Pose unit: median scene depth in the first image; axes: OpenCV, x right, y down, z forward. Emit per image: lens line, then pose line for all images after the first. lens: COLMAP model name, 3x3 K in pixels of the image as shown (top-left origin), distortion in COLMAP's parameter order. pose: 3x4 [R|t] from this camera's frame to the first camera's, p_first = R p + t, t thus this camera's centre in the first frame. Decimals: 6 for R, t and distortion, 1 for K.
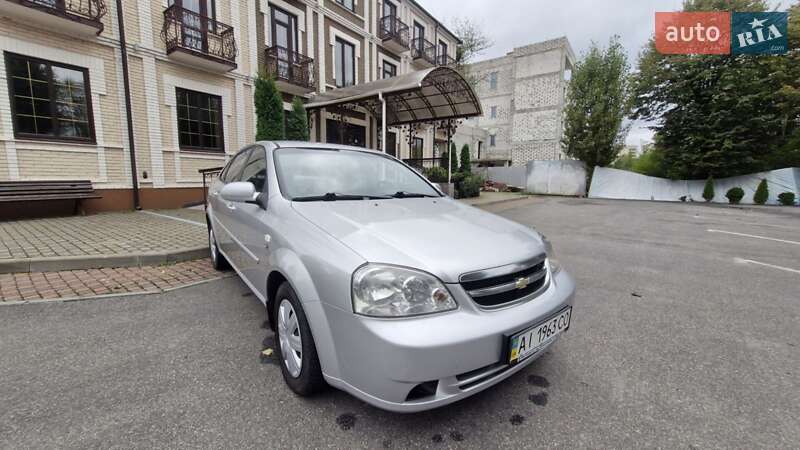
lens RADIAL K [[315.0, 0, 402.9], [0, 315.0, 216.4], [0, 0, 1]] dist [0.006241, -0.000362]
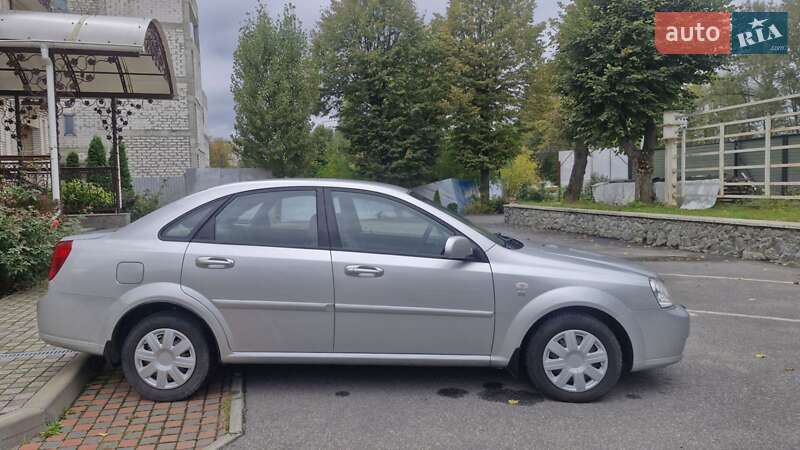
lens RADIAL K [[551.9, 0, 388.8], [0, 551.9, 220.1], [0, 0, 1]] dist [0.124975, -0.167916]
pose [[0.646885, -0.067518, 0.759593, -0.312267], [0.118878, 0.992824, -0.012990, -0.026493], [-0.753265, 0.098702, 0.650269, 0.012693]]
